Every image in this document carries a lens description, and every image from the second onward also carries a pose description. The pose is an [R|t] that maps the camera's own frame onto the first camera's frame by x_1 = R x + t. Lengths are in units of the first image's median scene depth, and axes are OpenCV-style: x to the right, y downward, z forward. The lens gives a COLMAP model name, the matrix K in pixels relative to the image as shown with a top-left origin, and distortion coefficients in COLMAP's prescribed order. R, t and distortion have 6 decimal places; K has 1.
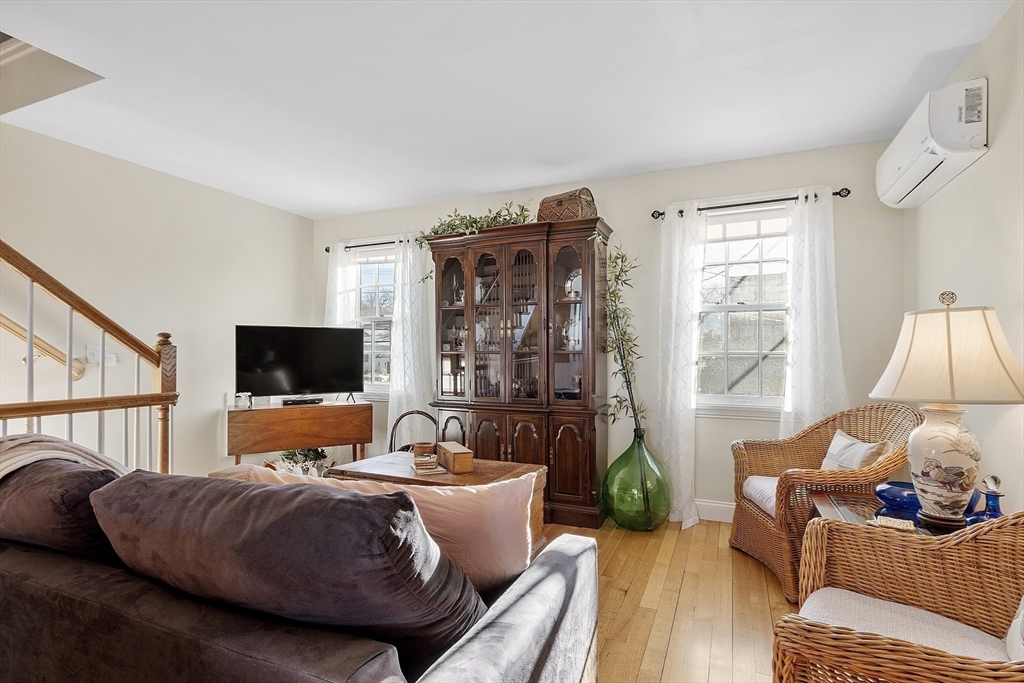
lens RADIAL K [[502.6, 0, 506.2], [0, 502.6, 348.6], [0, 0, 1]] dist [0.000927, 0.000361]
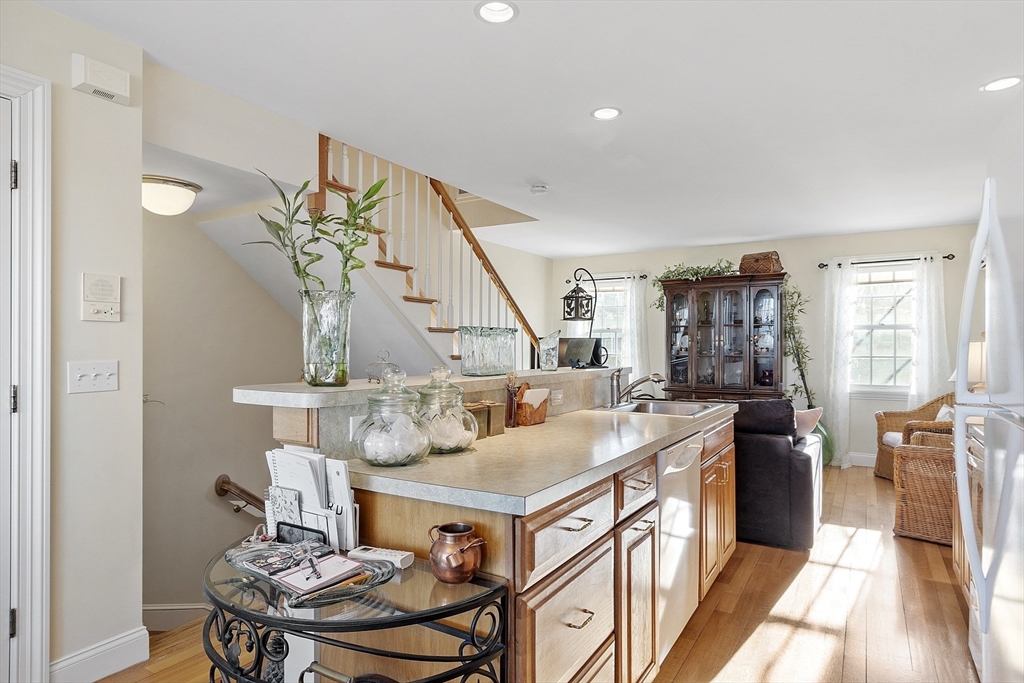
lens RADIAL K [[584.9, 0, 512.0], [0, 584.9, 341.5], [0, 0, 1]] dist [0.000788, 0.000633]
pose [[0.992060, -0.001777, -0.125753, -0.422955], [0.001783, 0.999998, -0.000063, -0.039246], [0.125753, -0.000161, 0.992062, -0.905439]]
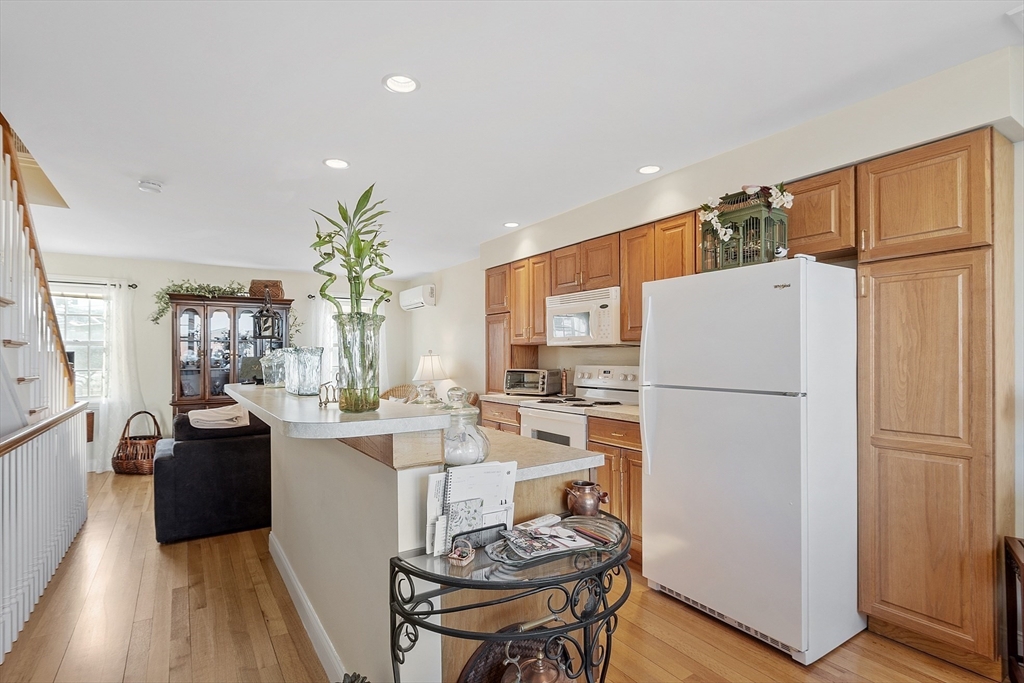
lens RADIAL K [[502.6, 0, 506.2], [0, 502.6, 348.6], [0, 0, 1]] dist [0.000927, 0.000361]
pose [[0.547267, 0.010340, 0.836894, -0.953374], [-0.001588, 0.999935, -0.011316, -0.043254], [-0.836956, 0.004863, 0.547248, -0.740047]]
